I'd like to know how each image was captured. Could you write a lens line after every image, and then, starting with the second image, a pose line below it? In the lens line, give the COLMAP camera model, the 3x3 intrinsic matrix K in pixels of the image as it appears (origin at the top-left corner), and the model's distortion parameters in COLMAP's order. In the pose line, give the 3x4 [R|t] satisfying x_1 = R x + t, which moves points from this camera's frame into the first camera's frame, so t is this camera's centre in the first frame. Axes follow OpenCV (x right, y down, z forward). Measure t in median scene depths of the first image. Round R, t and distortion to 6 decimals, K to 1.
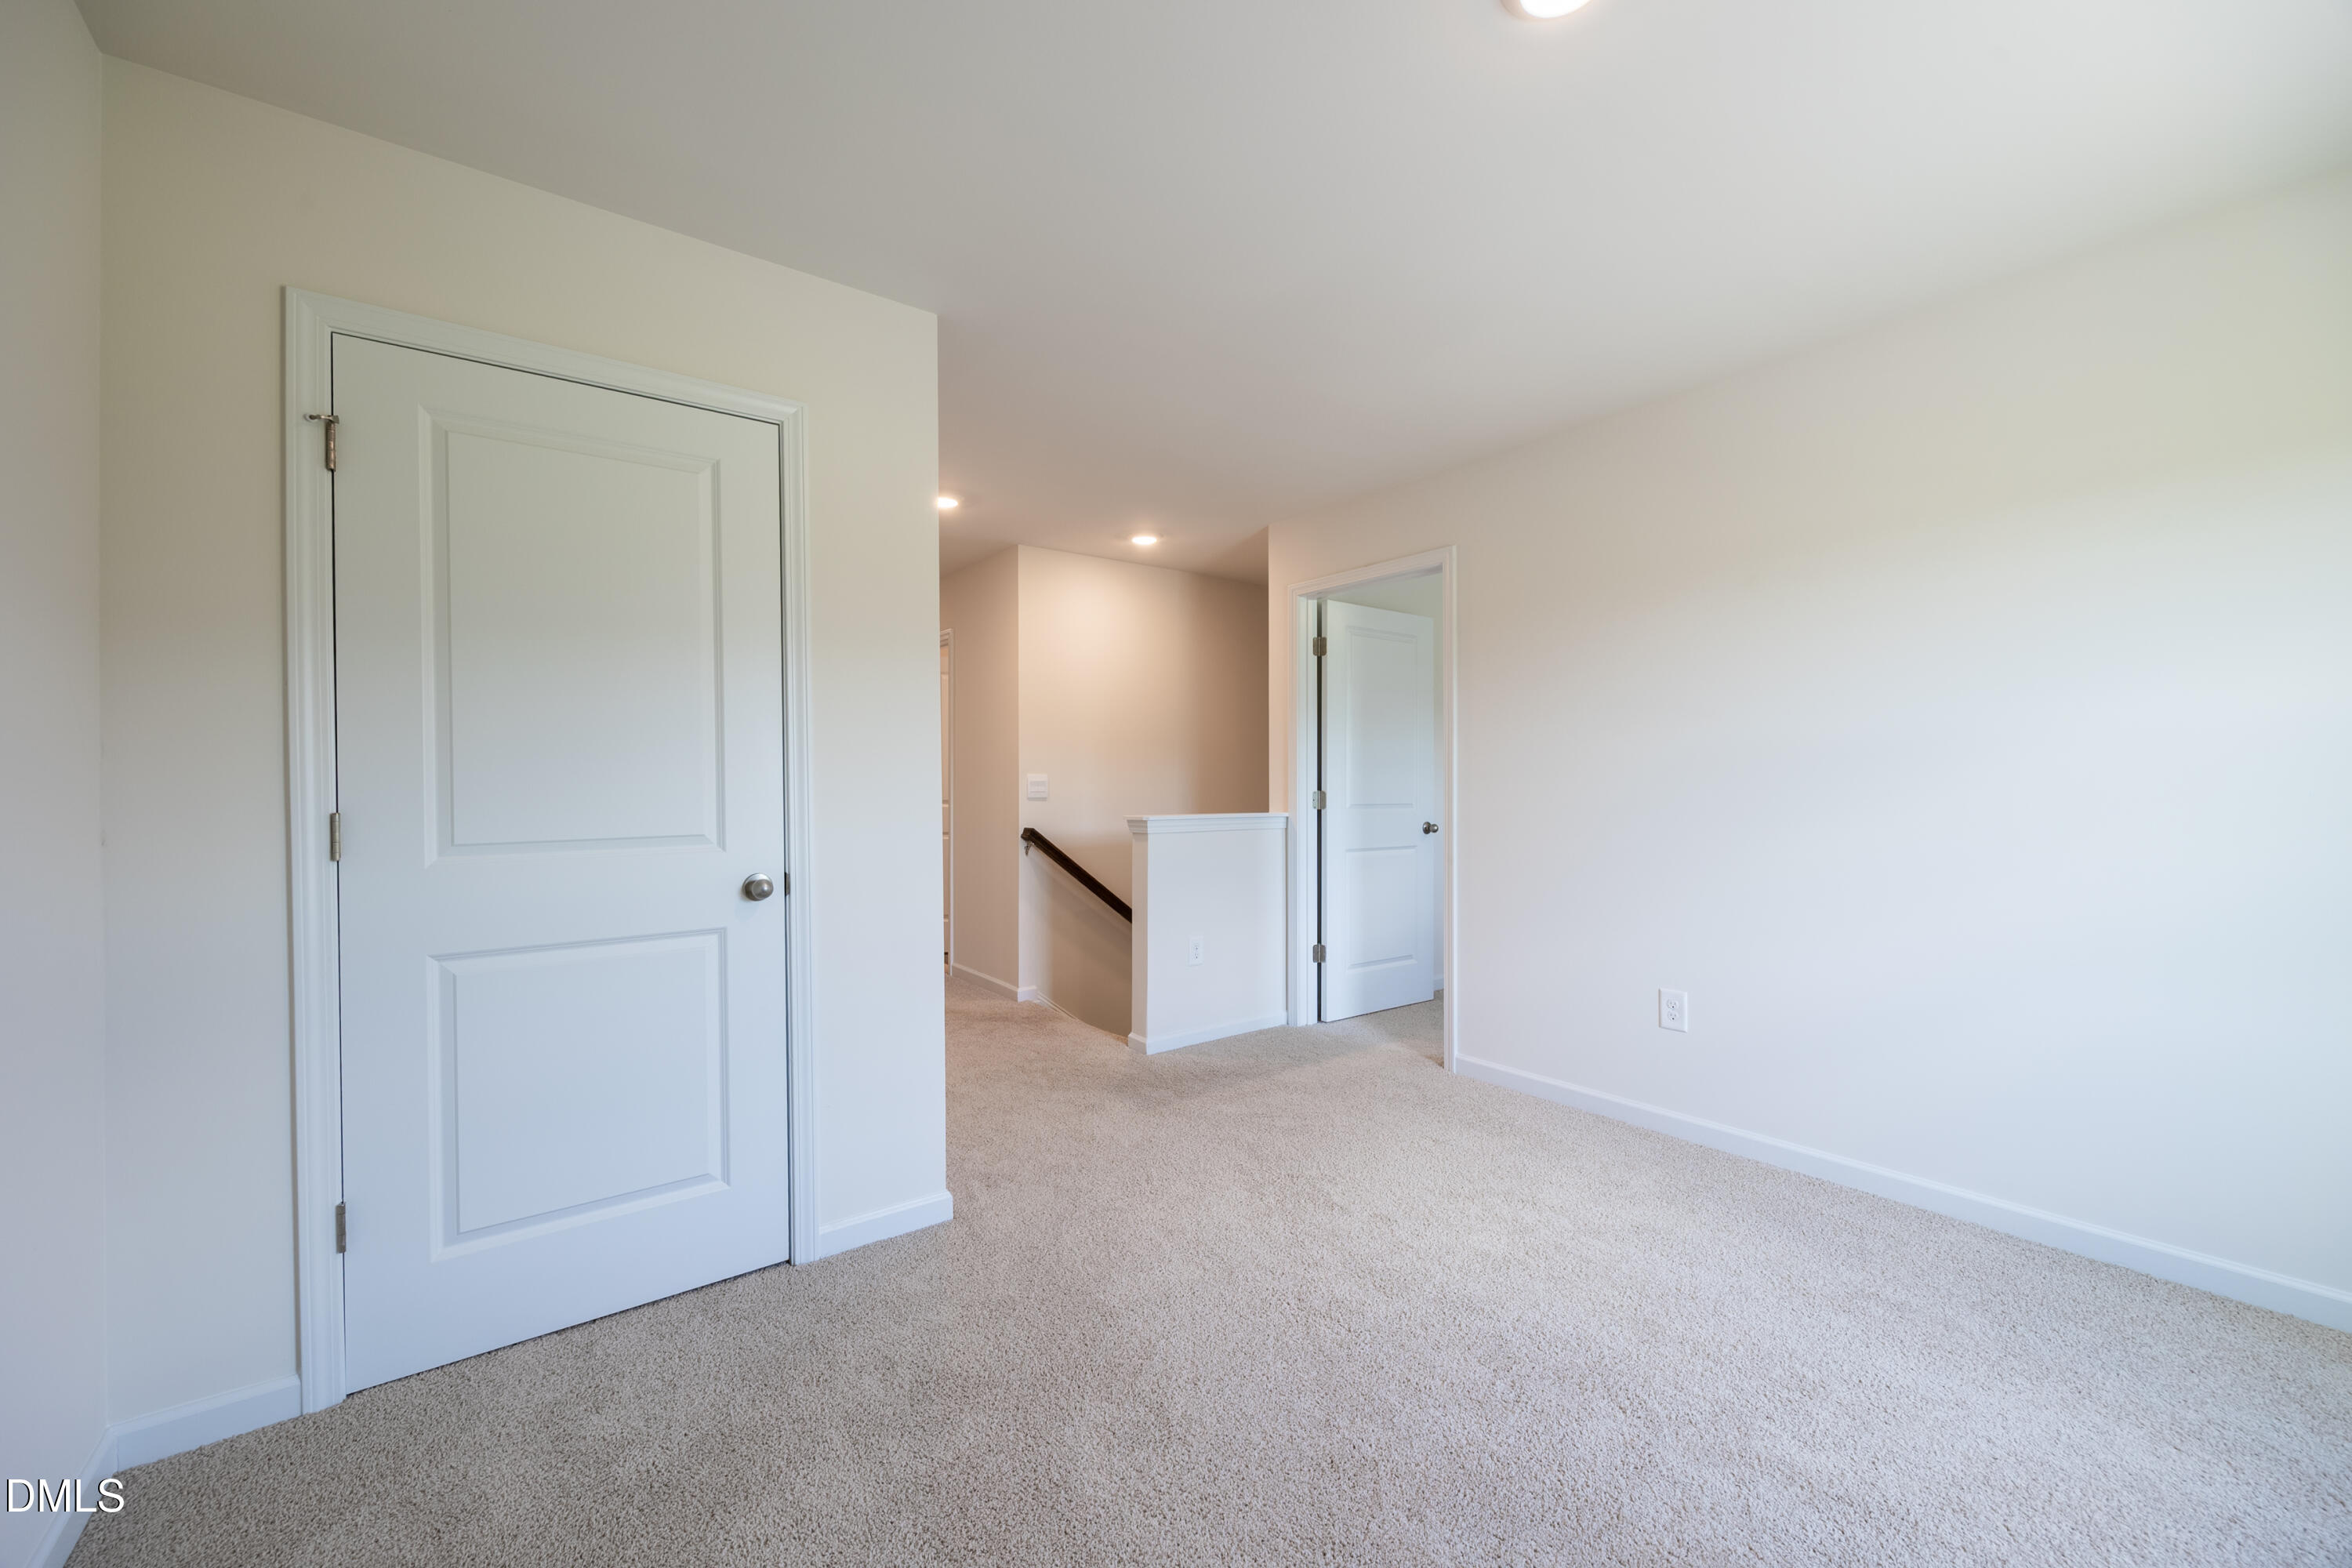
lens RADIAL K [[899.1, 0, 1185.7], [0, 899.1, 789.9], [0, 0, 1]] dist [-0.001931, 0.000403]
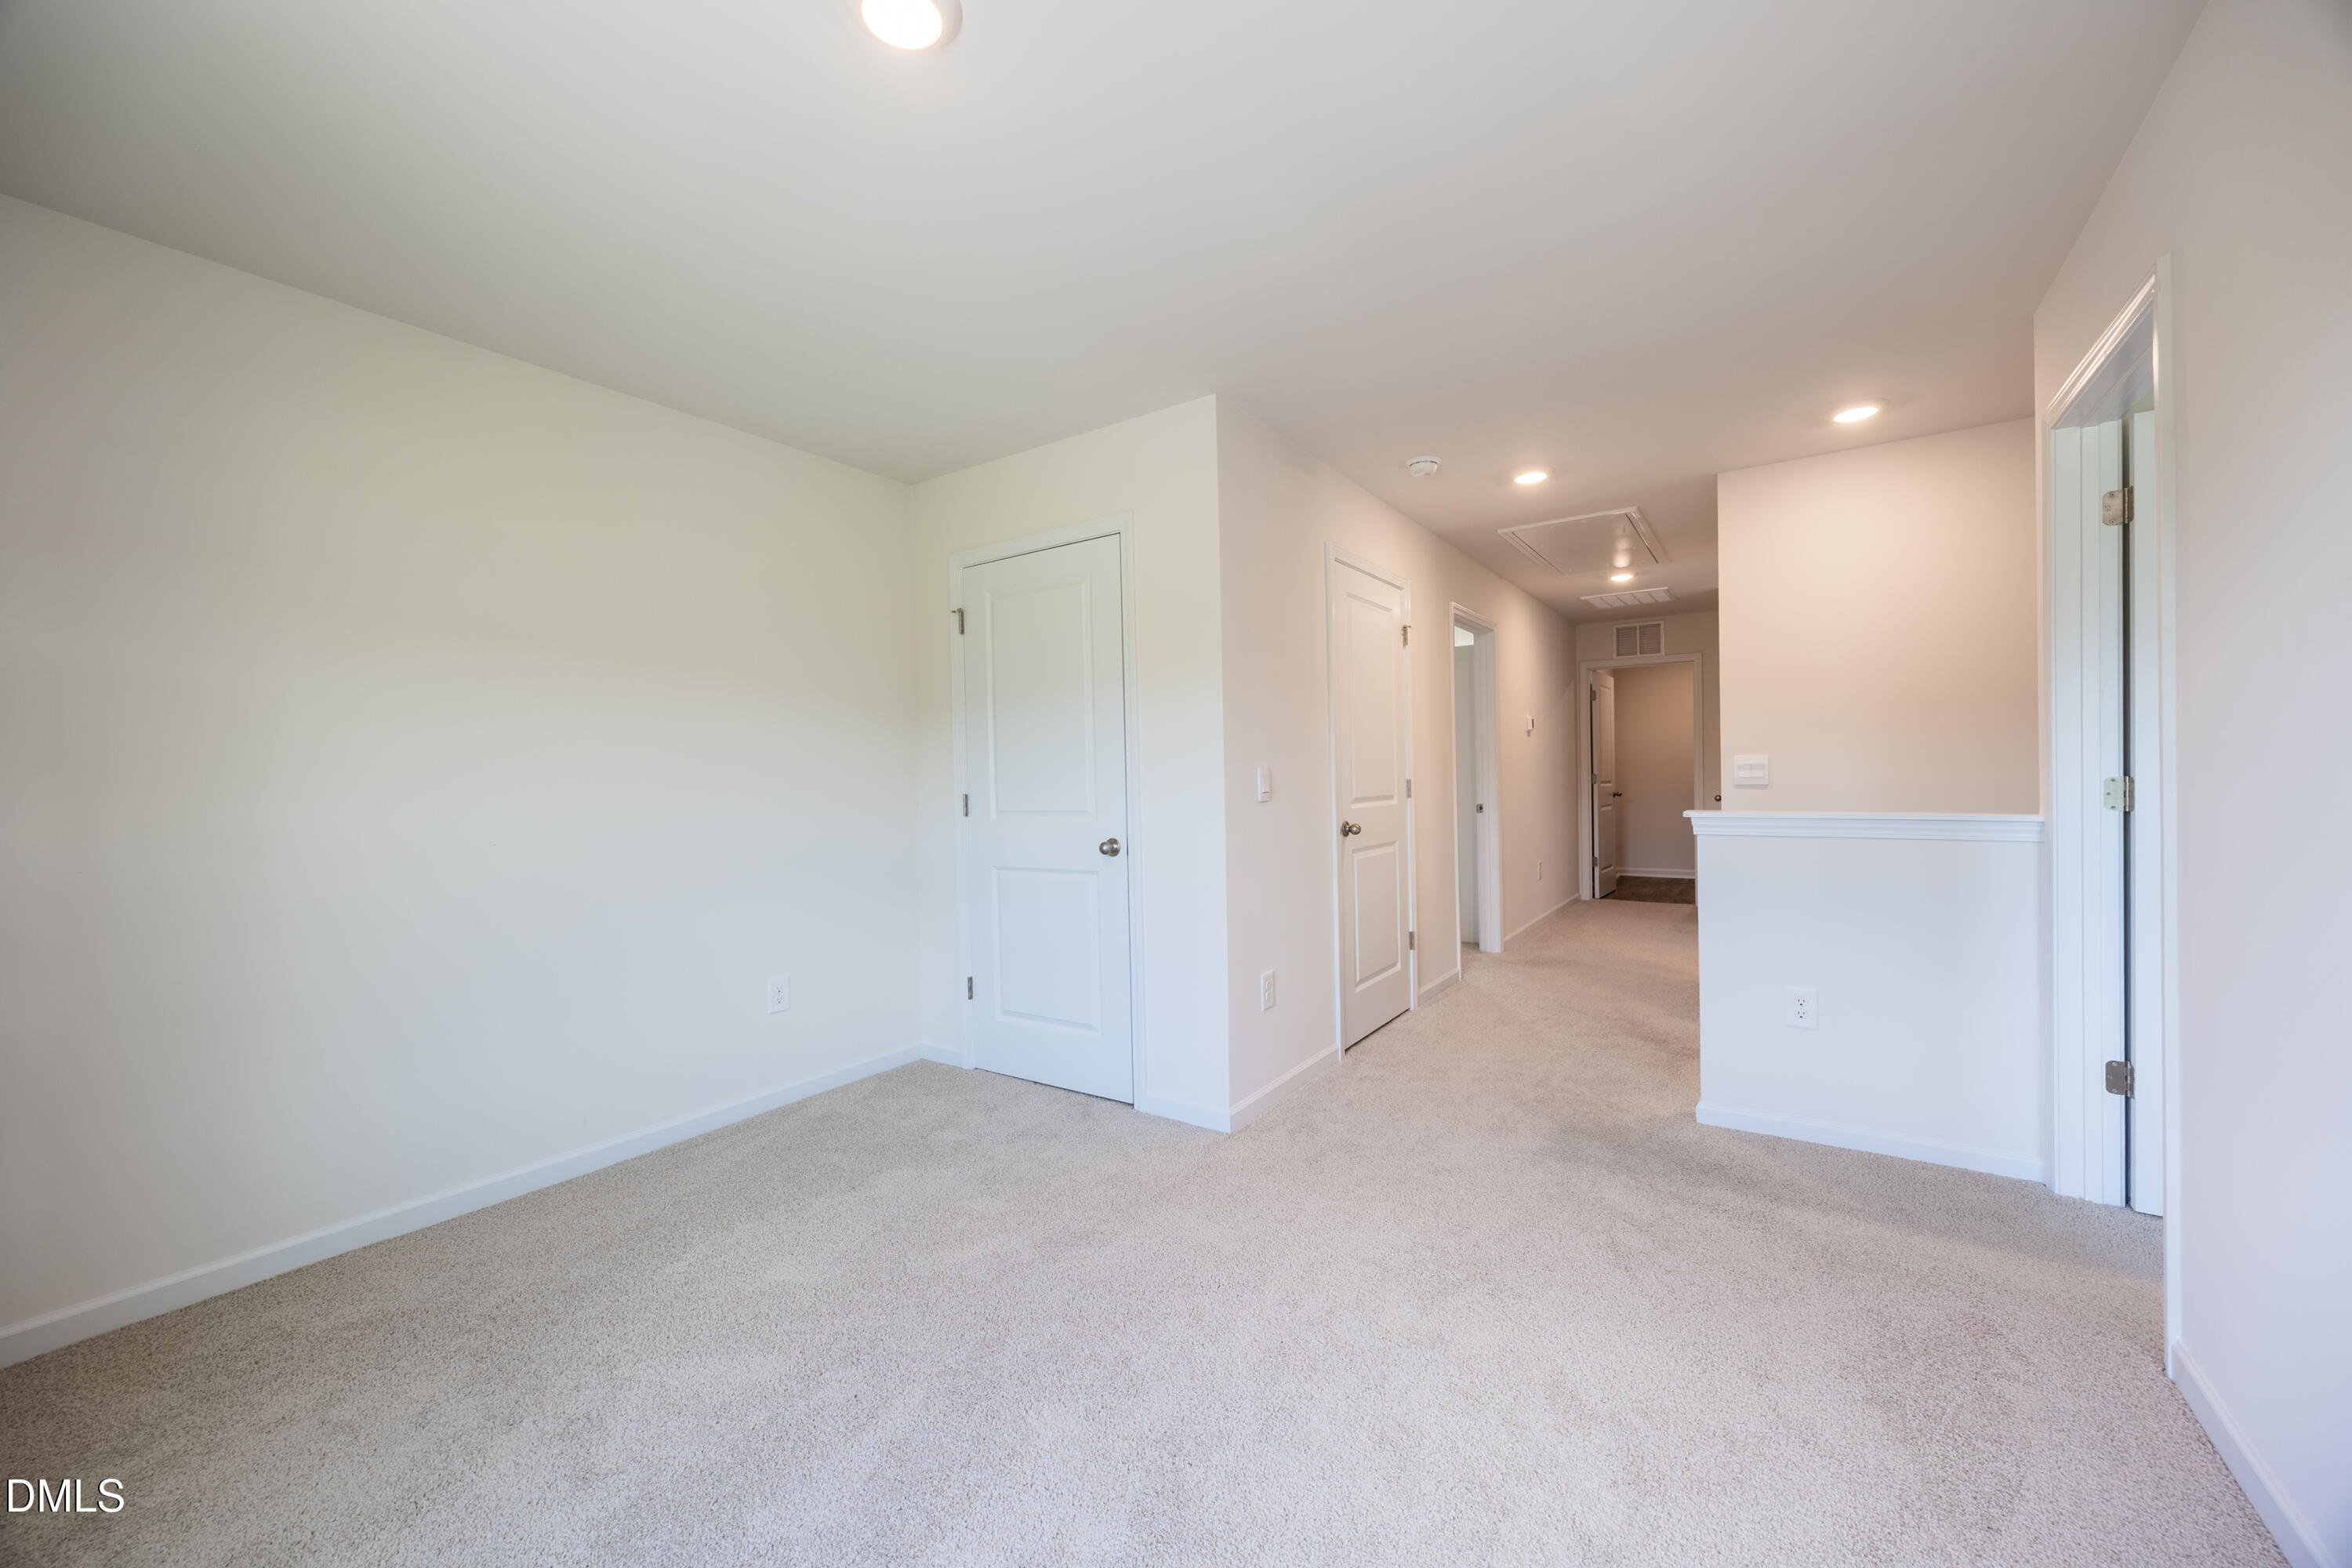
lens RADIAL K [[899.1, 0, 1190.5], [0, 899.1, 788.2], [0, 0, 1]] dist [-0.001931, 0.000403]
pose [[0.333244, 0.008270, -0.942804, 0.697347], [0.009094, 0.999887, 0.011985, -0.004520], [0.942797, -0.012567, 0.333131, 0.441714]]
